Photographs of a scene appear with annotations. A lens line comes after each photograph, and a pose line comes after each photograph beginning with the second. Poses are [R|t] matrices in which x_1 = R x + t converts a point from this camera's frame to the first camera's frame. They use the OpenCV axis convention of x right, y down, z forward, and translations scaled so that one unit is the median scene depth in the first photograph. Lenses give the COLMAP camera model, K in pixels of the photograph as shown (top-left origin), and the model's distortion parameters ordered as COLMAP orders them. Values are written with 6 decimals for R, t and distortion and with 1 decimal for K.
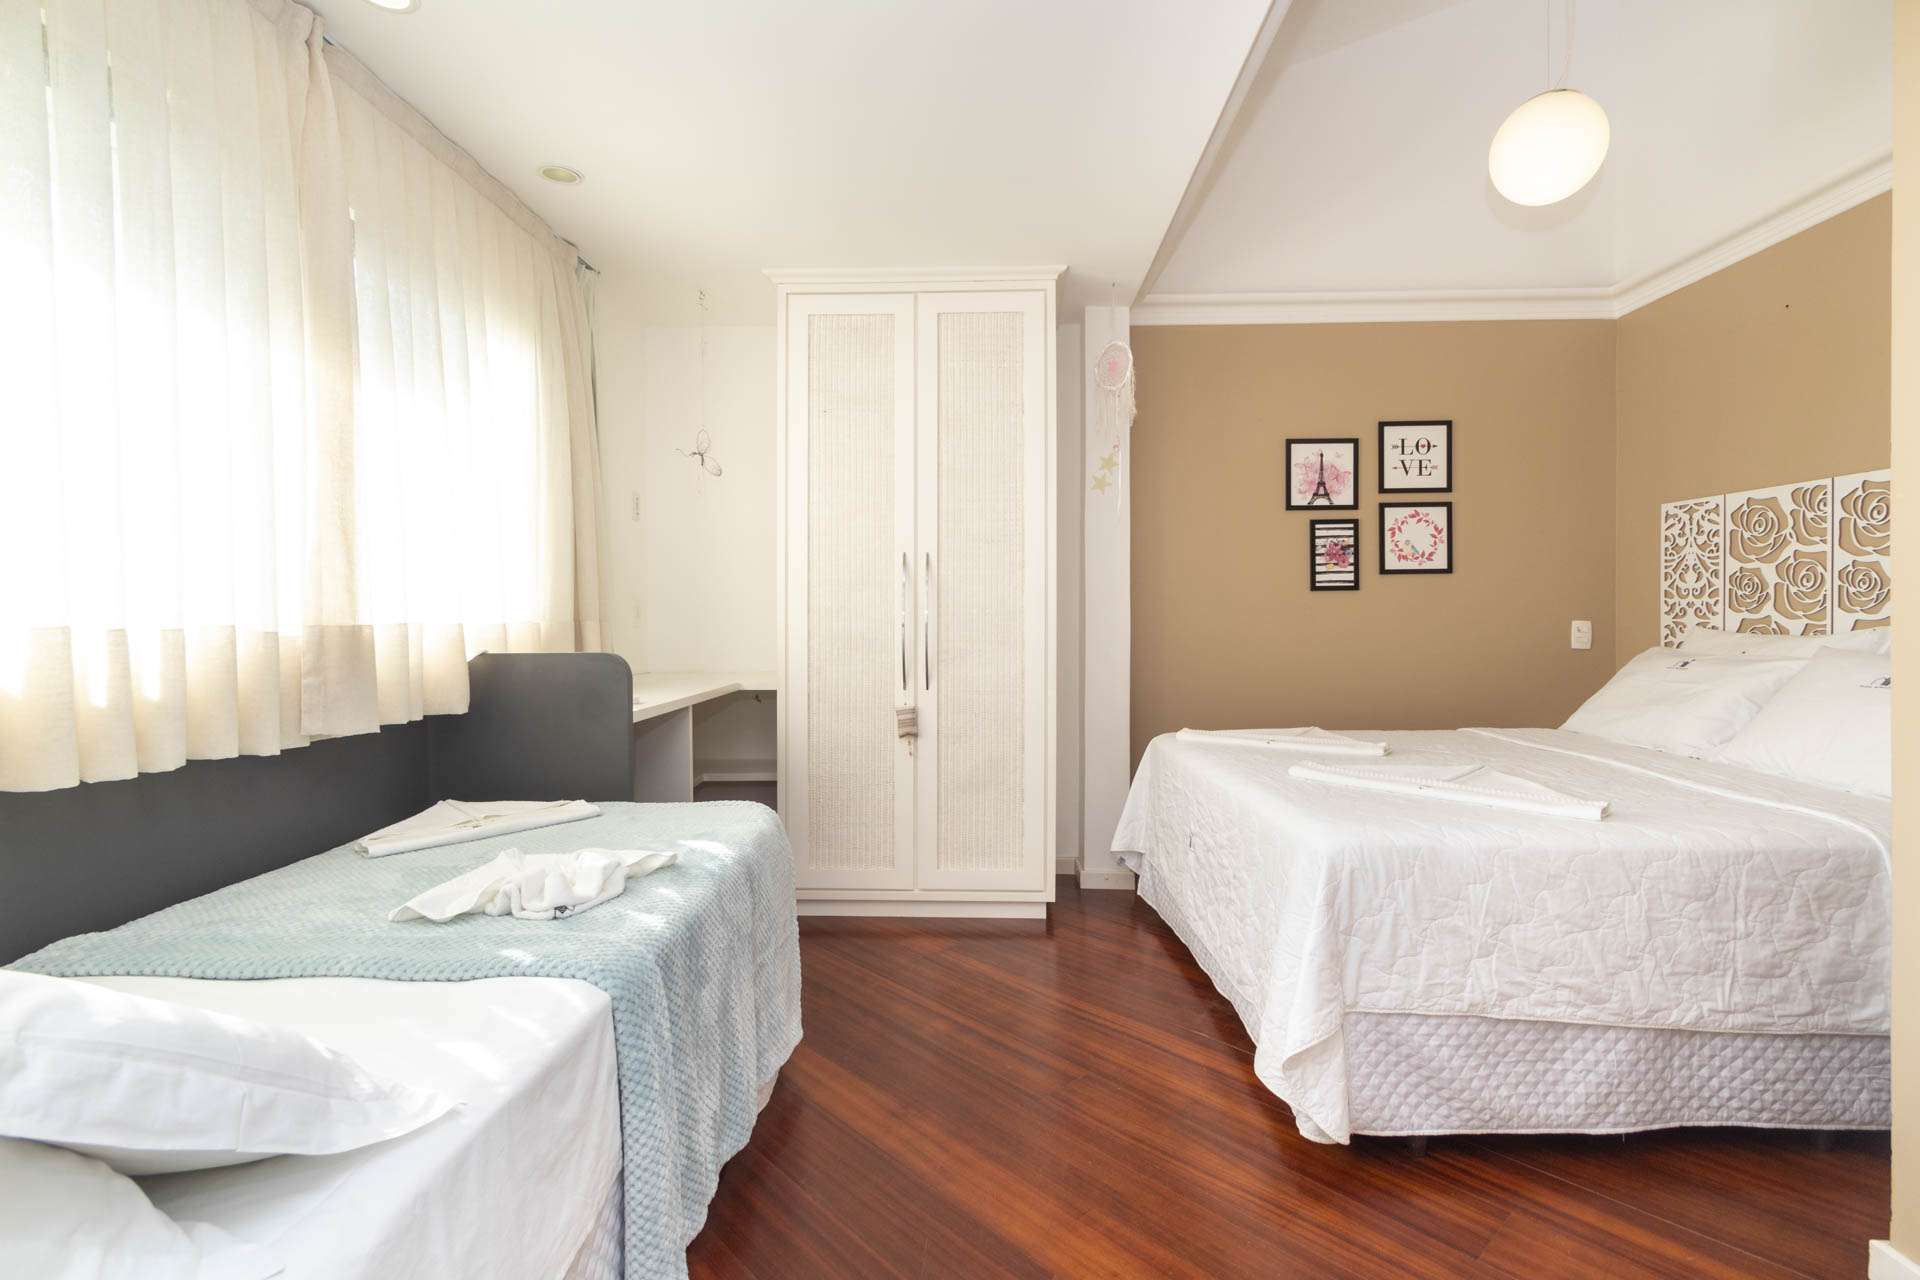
lens RADIAL K [[917.9, 0, 962.3], [0, 917.9, 617.3], [0, 0, 1]] dist [0.003310, -0.000621]
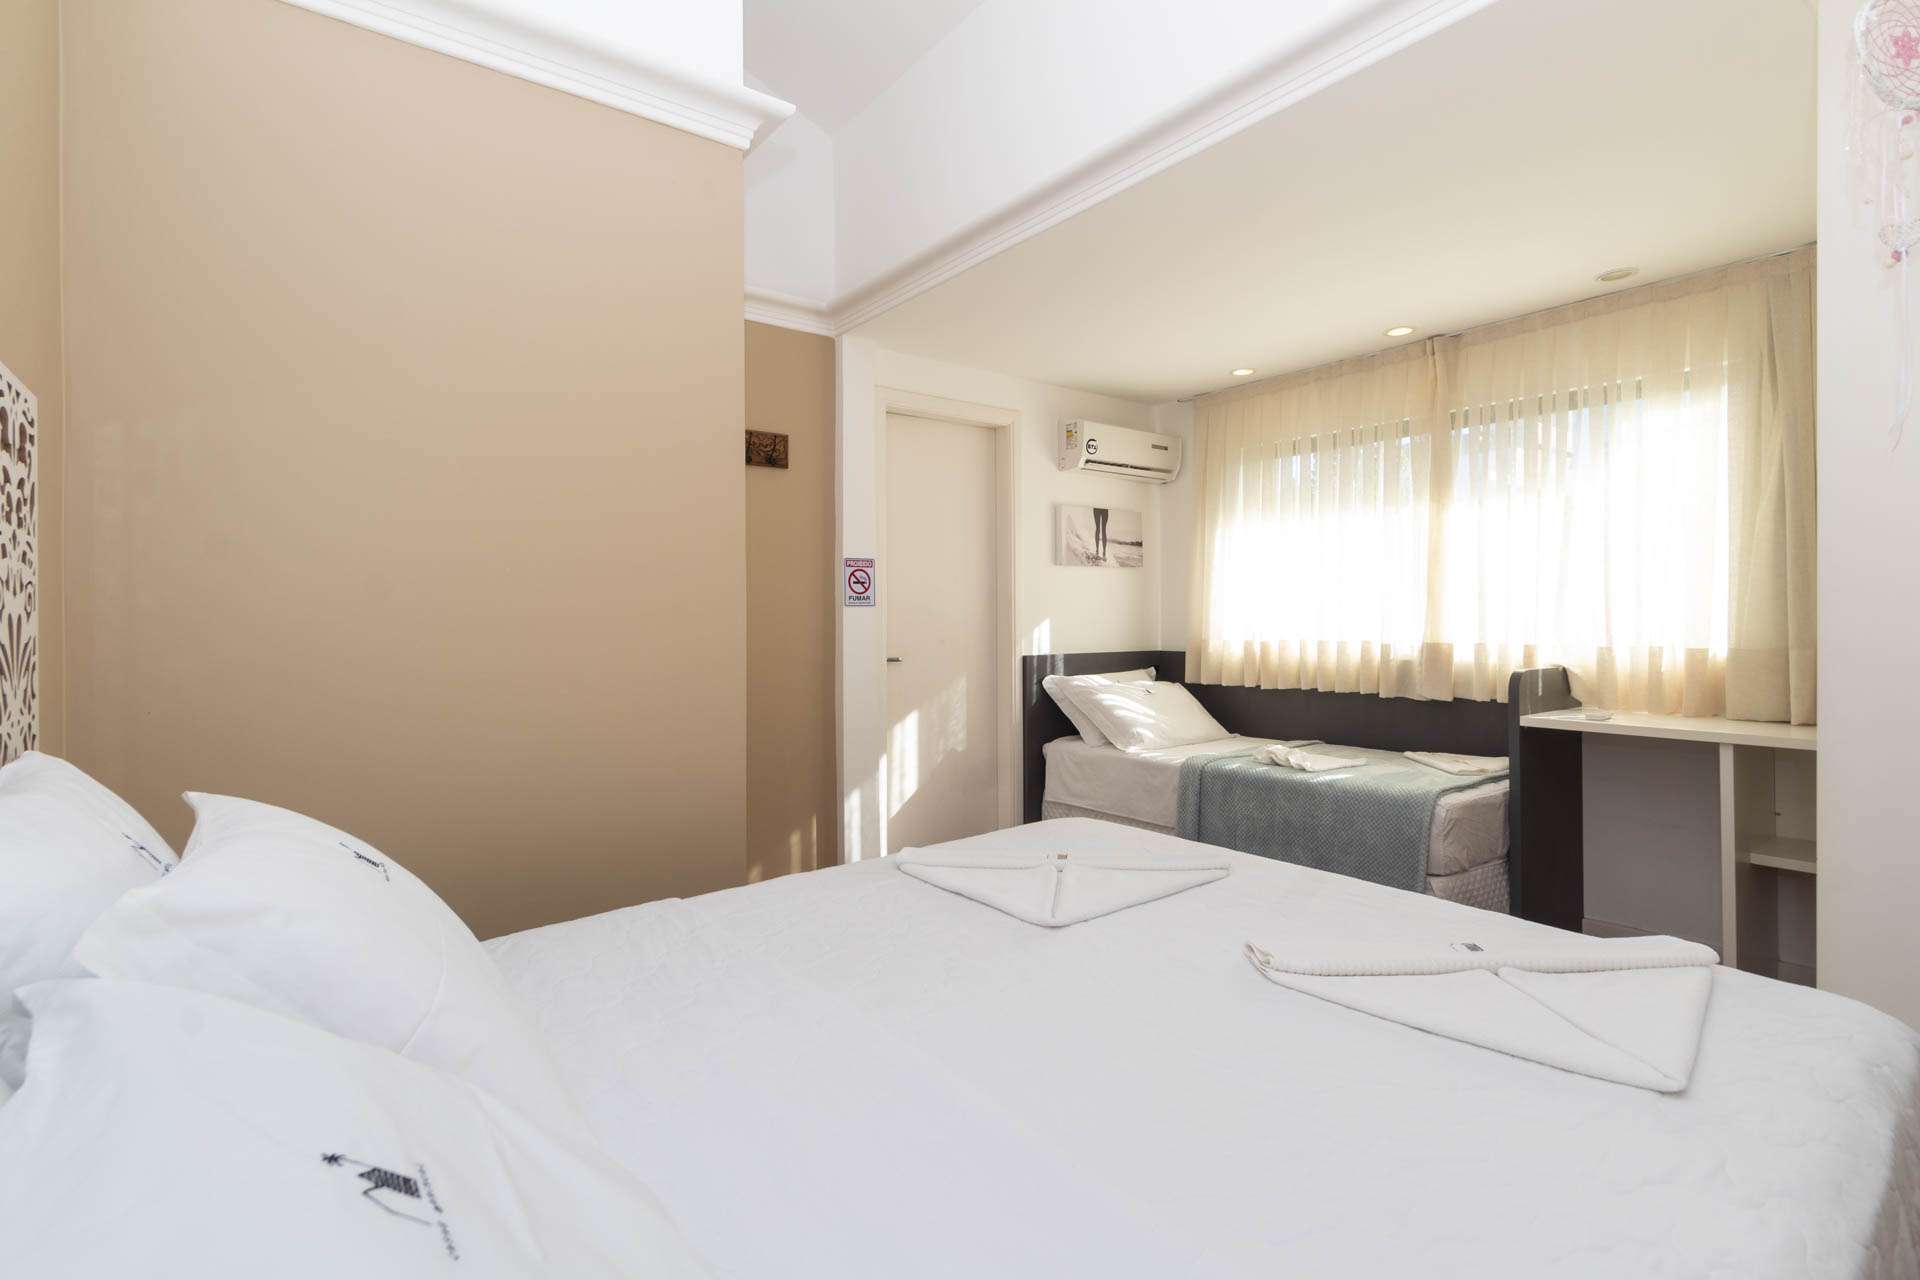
lens RADIAL K [[898.2, 0, 959.2], [0, 898.2, 619.5], [0, 0, 1]] dist [0.003952, 0.000631]
pose [[-0.767199, -0.017099, -0.641181, 1.108887], [-0.017129, 0.999834, -0.006168, -0.009680], [0.641180, 0.006251, -0.767365, 1.544545]]
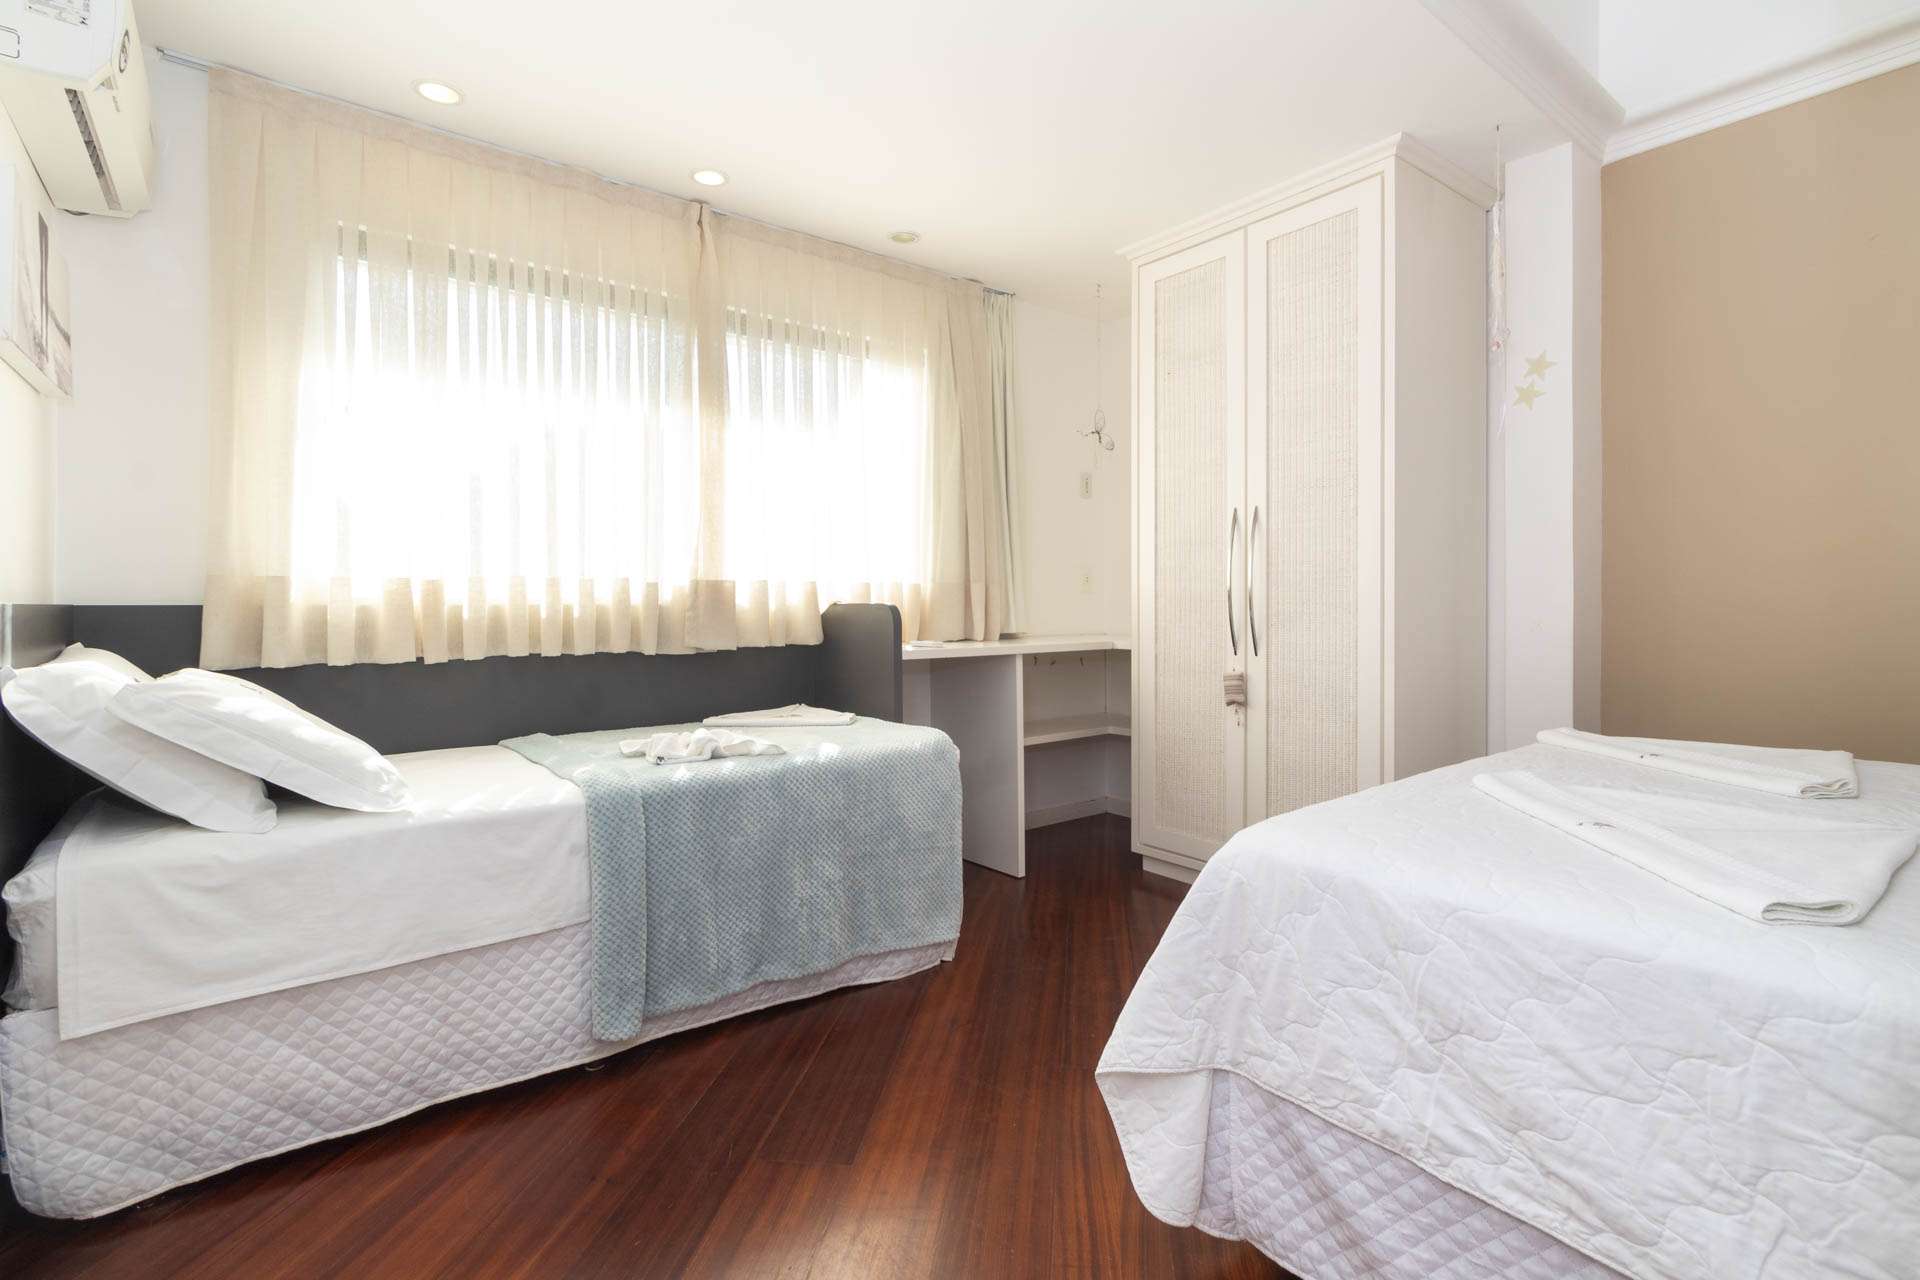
lens RADIAL K [[907.9, 0, 955.1], [0, 907.9, 594.7], [0, 0, 1]] dist [0.001604, -0.000265]
pose [[0.634068, -0.003630, -0.773269, 0.687039], [-0.002750, 0.999972, -0.006950, 0.036895], [0.773272, 0.006533, 0.634041, 0.283344]]
